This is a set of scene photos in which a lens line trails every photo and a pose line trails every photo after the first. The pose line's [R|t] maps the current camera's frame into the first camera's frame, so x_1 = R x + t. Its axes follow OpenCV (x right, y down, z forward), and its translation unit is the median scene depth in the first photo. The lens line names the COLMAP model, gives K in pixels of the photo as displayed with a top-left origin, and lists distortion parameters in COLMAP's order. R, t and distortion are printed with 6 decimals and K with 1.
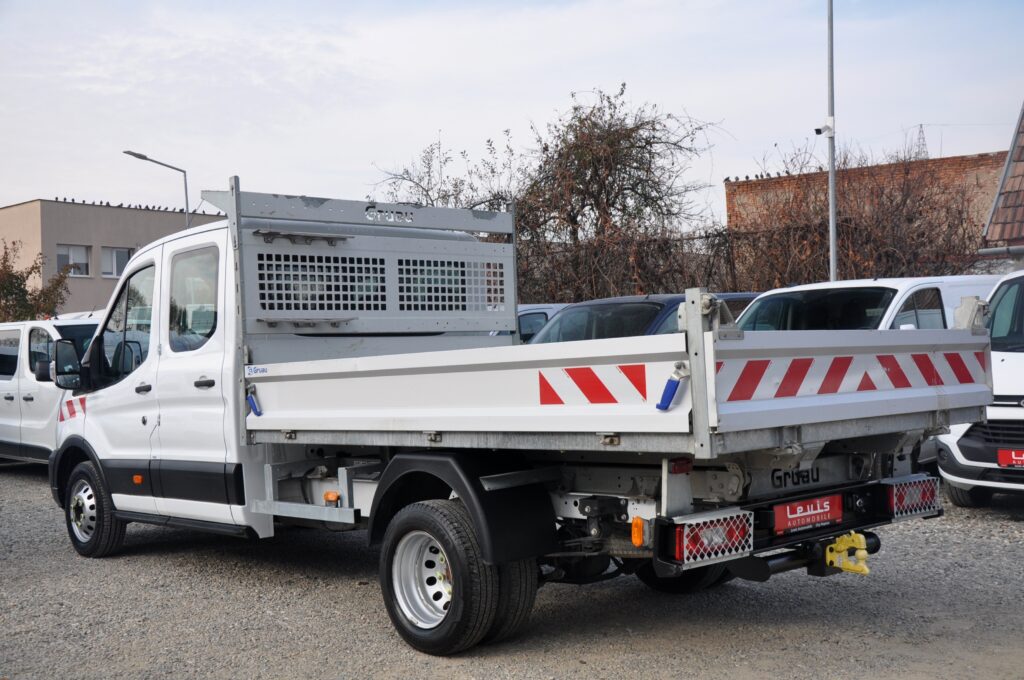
lens RADIAL K [[1200.6, 0, 506.1], [0, 1200.6, 344.2], [0, 0, 1]] dist [0.195249, 0.000000]
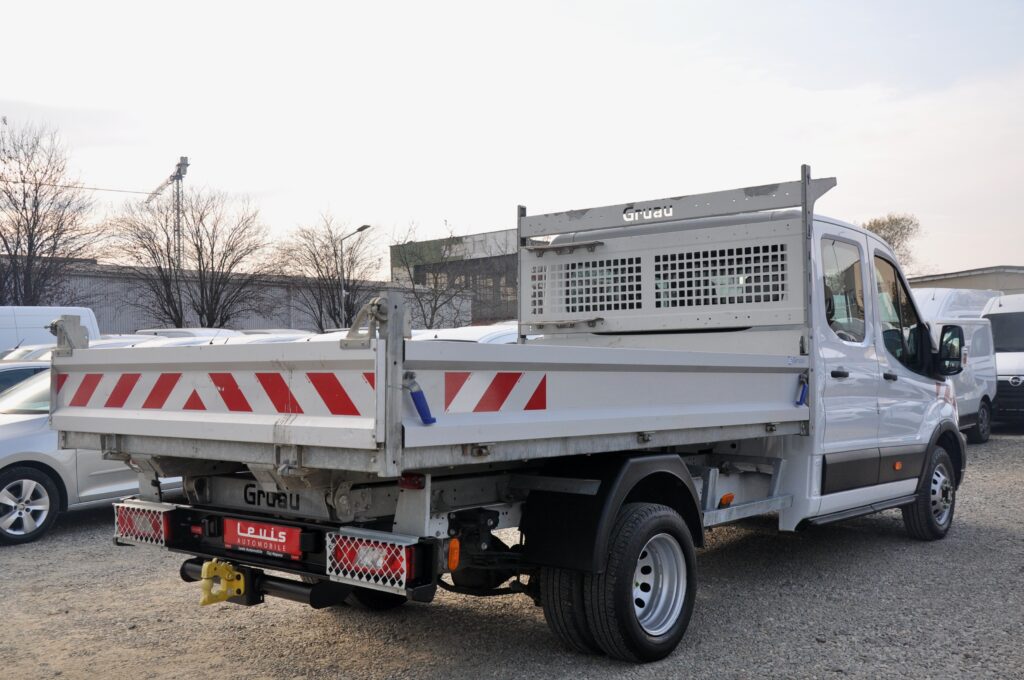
lens RADIAL K [[1124.6, 0, 508.2], [0, 1124.6, 329.0], [0, 0, 1]] dist [0.058550, 0.000000]
pose [[0.075256, 0.000702, -0.997164, 0.916567], [0.017538, 0.999844, 0.002028, -0.016945], [0.997010, -0.017641, 0.075232, 0.912198]]
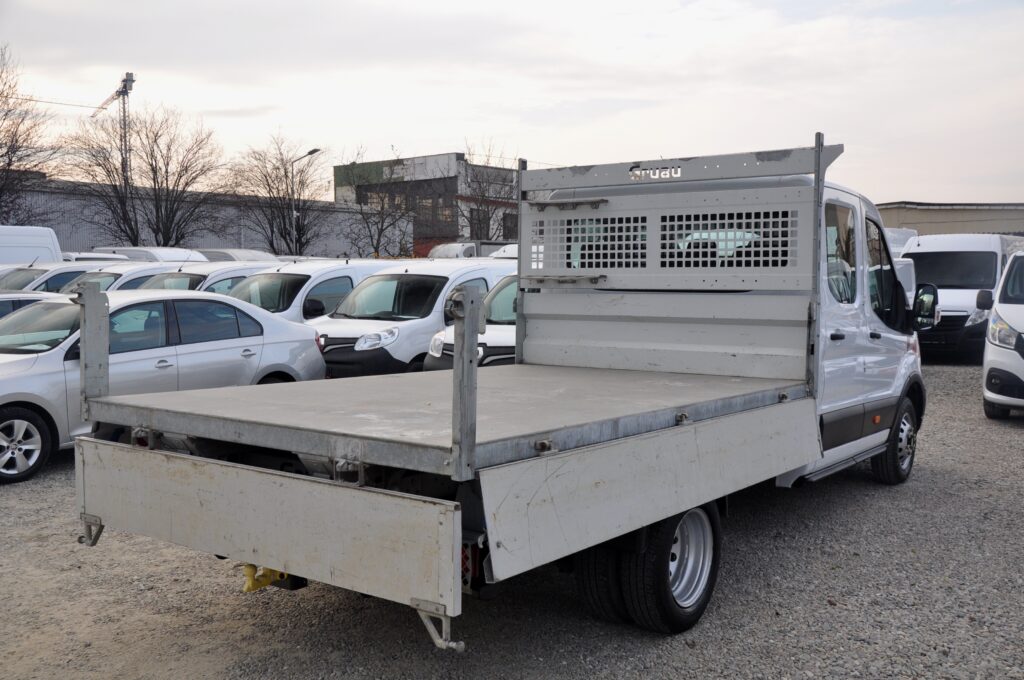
lens RADIAL K [[1044.4, 0, 511.4], [0, 1044.4, 339.7], [0, 0, 1]] dist [0.010617, 0.000000]
pose [[0.147798, 0.094382, -0.984504, 0.838794], [-0.001595, 0.995458, 0.095193, -0.057228], [0.989016, -0.012499, 0.147277, 0.844309]]
